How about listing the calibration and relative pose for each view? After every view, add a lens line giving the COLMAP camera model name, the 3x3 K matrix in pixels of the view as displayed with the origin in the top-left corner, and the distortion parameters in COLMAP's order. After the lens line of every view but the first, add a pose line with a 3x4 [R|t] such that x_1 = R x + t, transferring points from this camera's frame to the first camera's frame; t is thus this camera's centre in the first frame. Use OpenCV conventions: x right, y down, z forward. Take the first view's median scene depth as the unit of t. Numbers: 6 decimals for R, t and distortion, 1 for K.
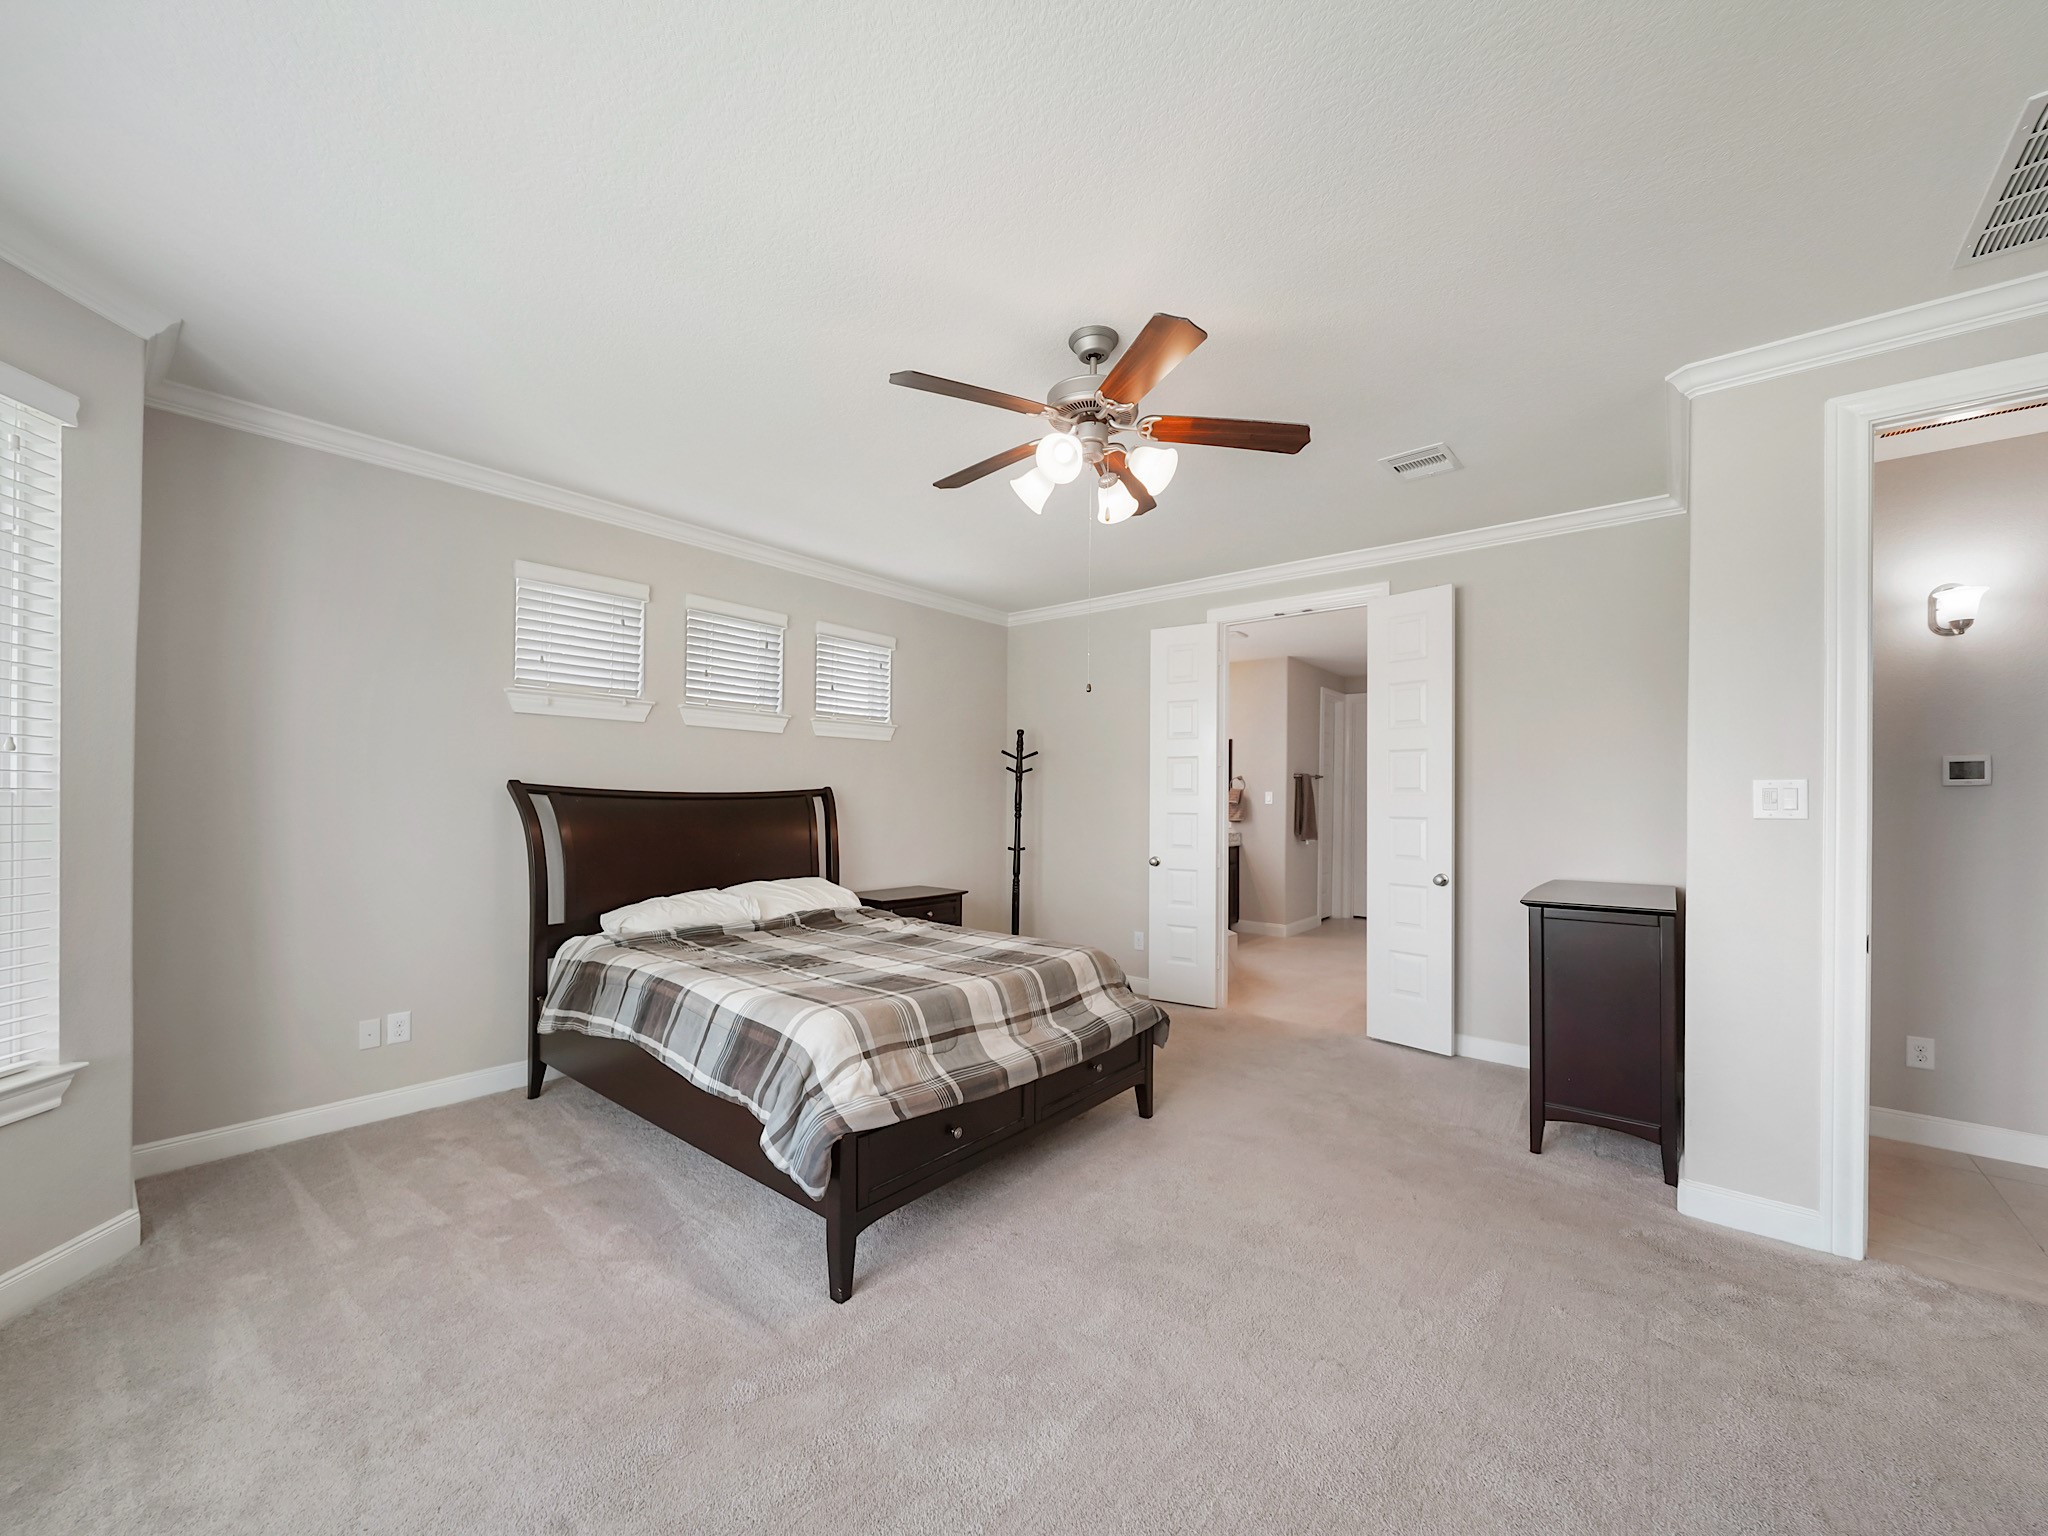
lens RADIAL K [[799.9, 0, 1015.8], [0, 799.9, 789.9], [0, 0, 1]] dist [0.000606, 0.000060]
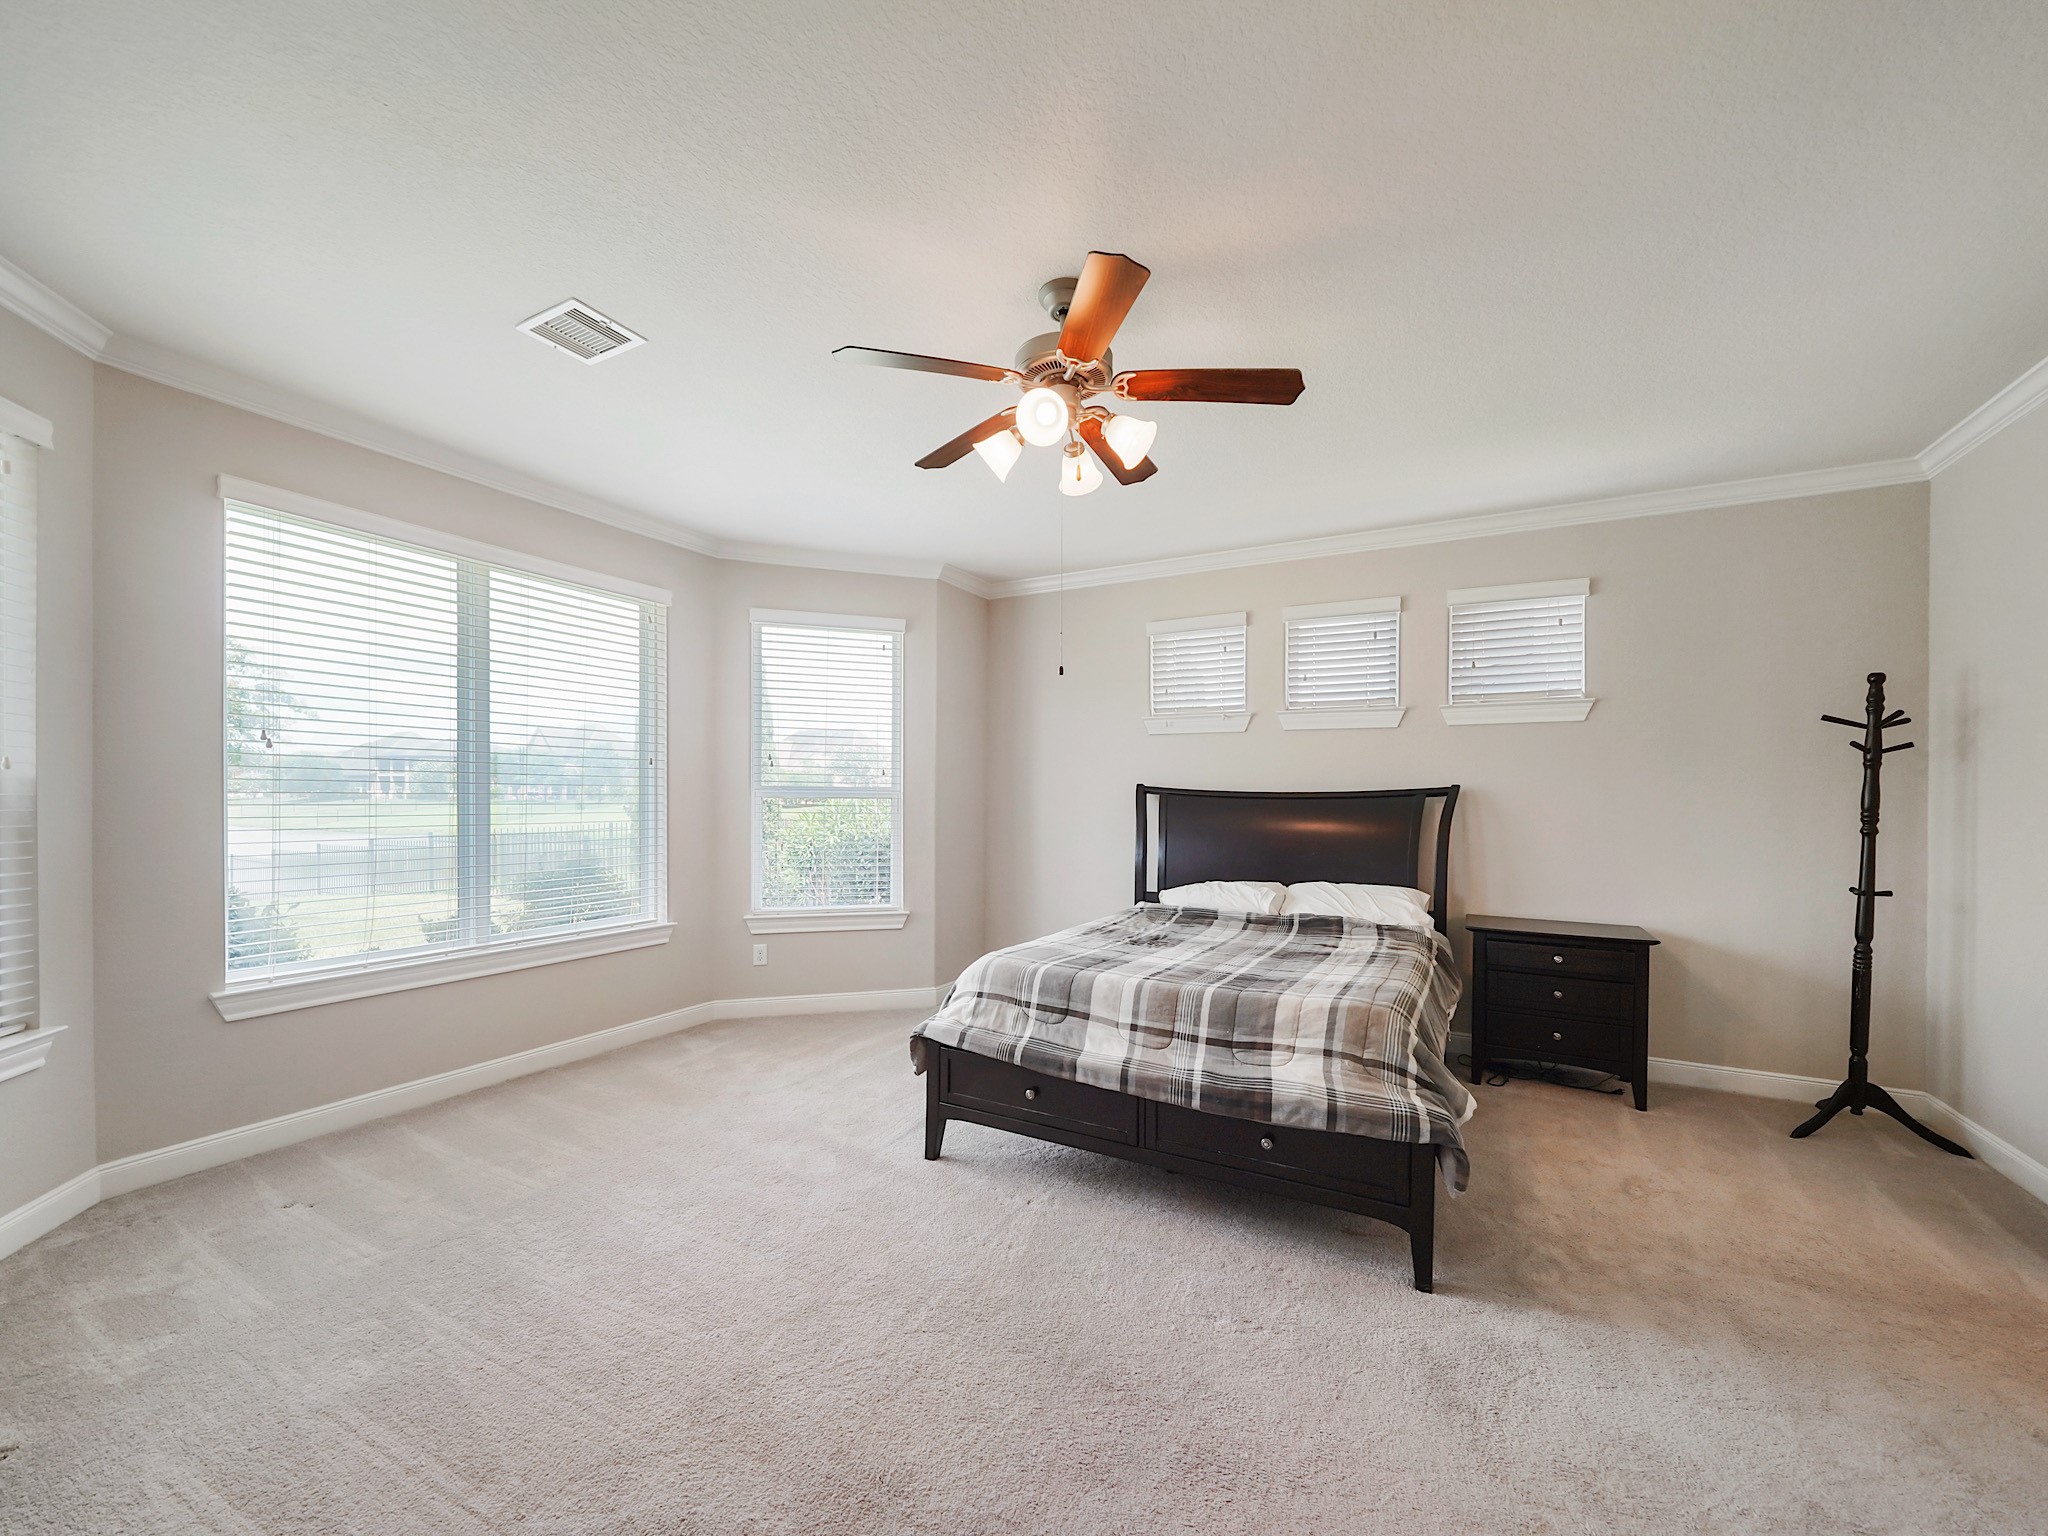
lens RADIAL K [[807.5, 0, 1026.2], [0, 807.5, 792.3], [0, 0, 1]] dist [-0.001115, 0.000203]
pose [[0.195135, -0.011450, -0.980710, 0.597002], [0.001056, 0.999934, -0.011464, 0.015696], [0.980776, 0.001201, 0.195134, 0.457245]]
